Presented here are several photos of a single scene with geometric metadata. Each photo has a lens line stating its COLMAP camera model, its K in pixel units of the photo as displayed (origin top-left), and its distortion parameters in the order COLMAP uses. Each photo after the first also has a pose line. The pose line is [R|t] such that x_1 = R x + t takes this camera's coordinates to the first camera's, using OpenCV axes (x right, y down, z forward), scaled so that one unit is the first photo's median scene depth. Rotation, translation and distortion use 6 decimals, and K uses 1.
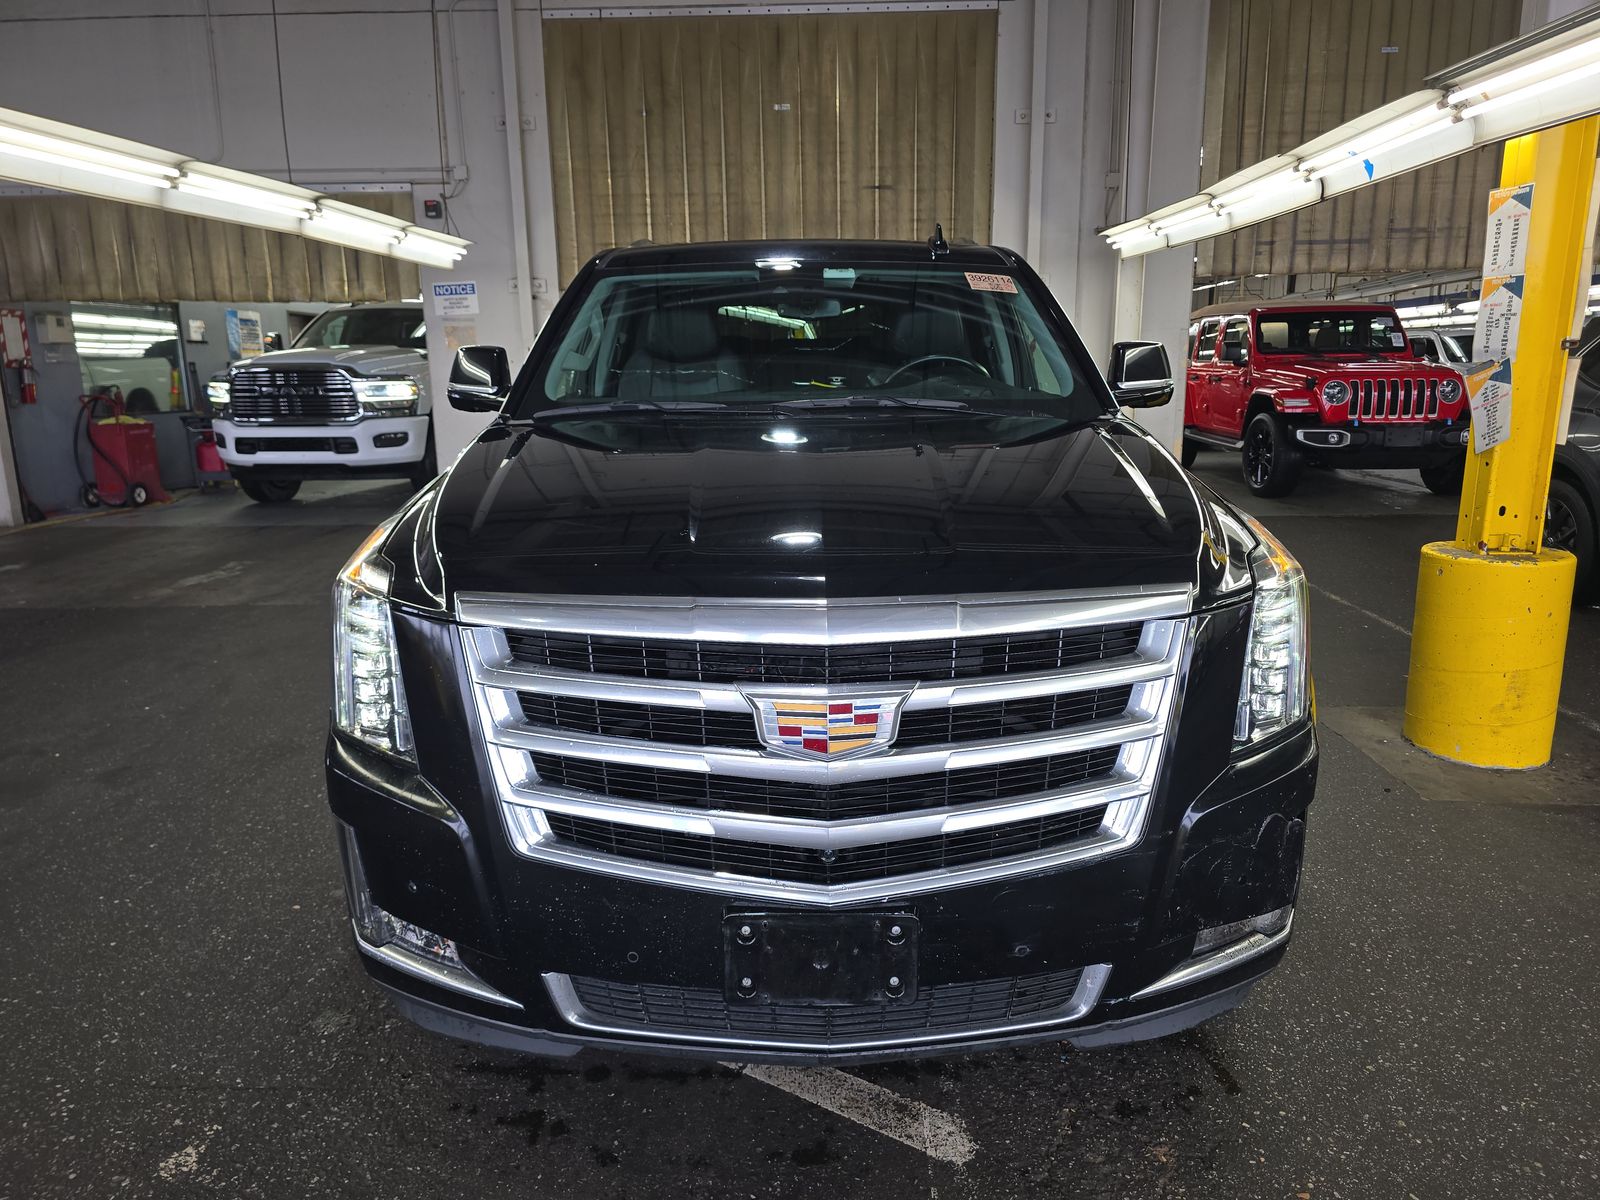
lens RADIAL K [[1111.6, 0, 800.0], [0, 1111.6, 600.0], [0, 0, 1]] dist [0.054584, -0.048807]
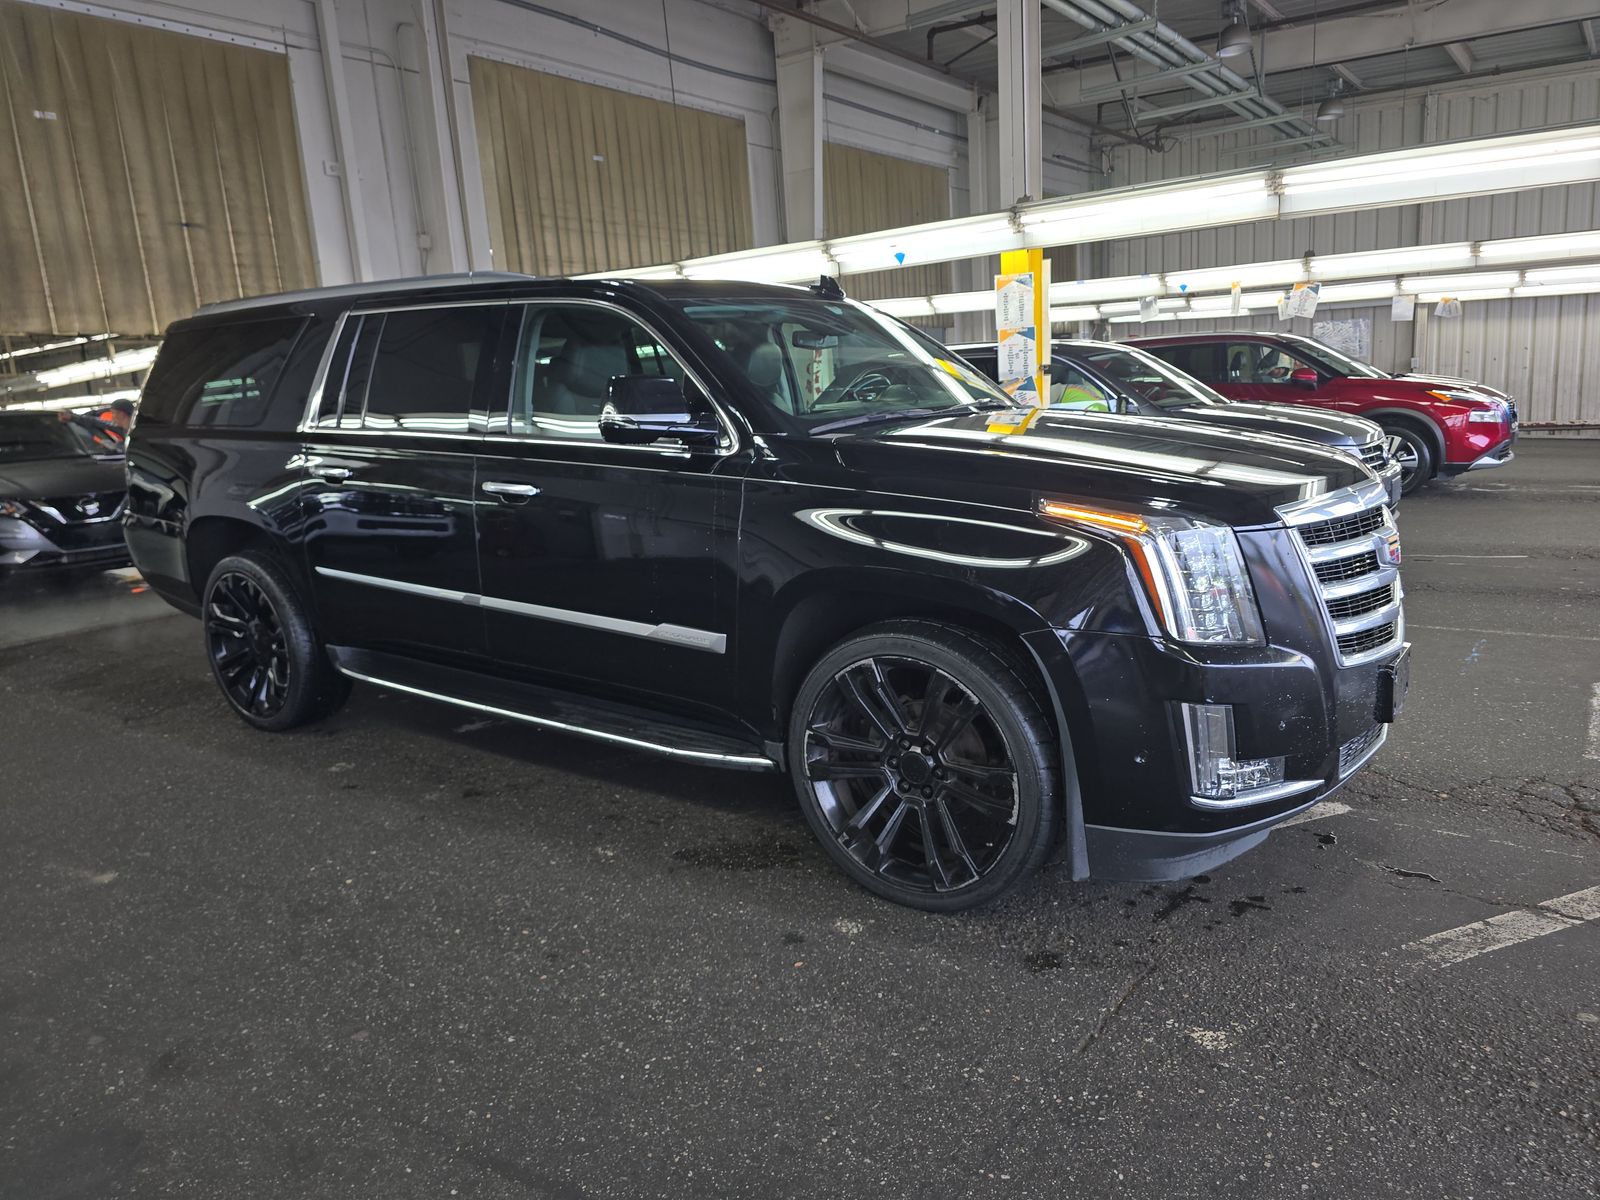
lens RADIAL K [[1111.6, 0, 800.0], [0, 1111.6, 600.0], [0, 0, 1]] dist [0.054584, -0.048807]
pose [[0.562710, -0.178789, 0.807089, -0.431674], [0.226510, 0.972312, 0.057465, -0.028127], [-0.795016, 0.150478, 0.587627, 0.153626]]
